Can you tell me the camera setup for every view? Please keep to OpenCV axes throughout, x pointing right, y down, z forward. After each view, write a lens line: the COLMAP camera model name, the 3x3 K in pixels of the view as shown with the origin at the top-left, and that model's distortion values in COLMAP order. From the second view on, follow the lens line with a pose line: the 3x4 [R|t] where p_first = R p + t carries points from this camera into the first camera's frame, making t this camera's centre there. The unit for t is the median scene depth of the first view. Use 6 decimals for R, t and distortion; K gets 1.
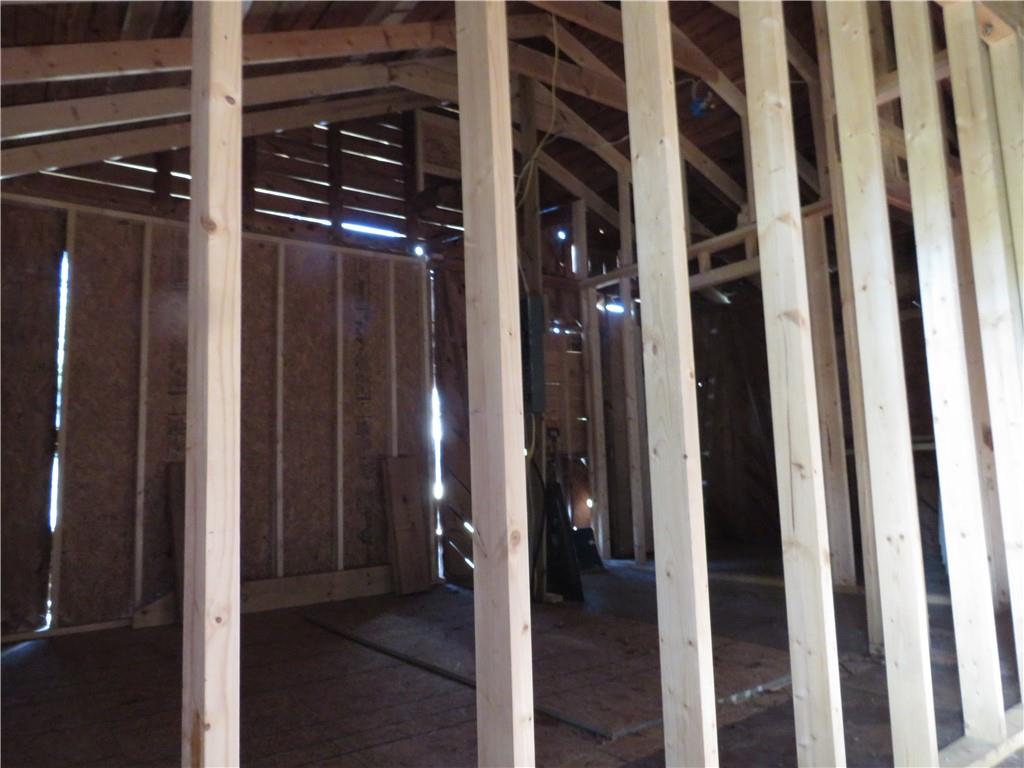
lens RADIAL K [[721.0, 0, 507.0], [0, 721.0, 379.3], [0, 0, 1]] dist [-0.037083, 0.016052]
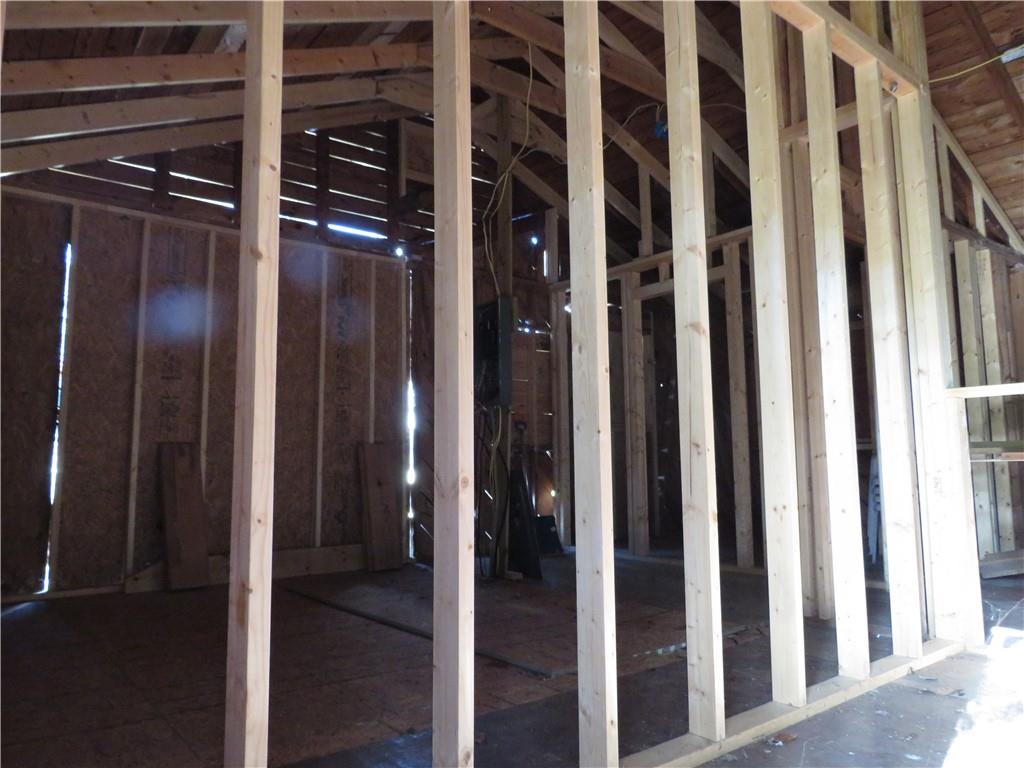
lens RADIAL K [[721.0, 0, 511.1], [0, 721.0, 380.1], [0, 0, 1]] dist [-0.037083, 0.016052]
pose [[0.998848, 0.028798, 0.038374, 0.011645], [-0.028936, 0.999577, 0.003049, 0.004680], [-0.038270, -0.004156, 0.999259, -0.107026]]
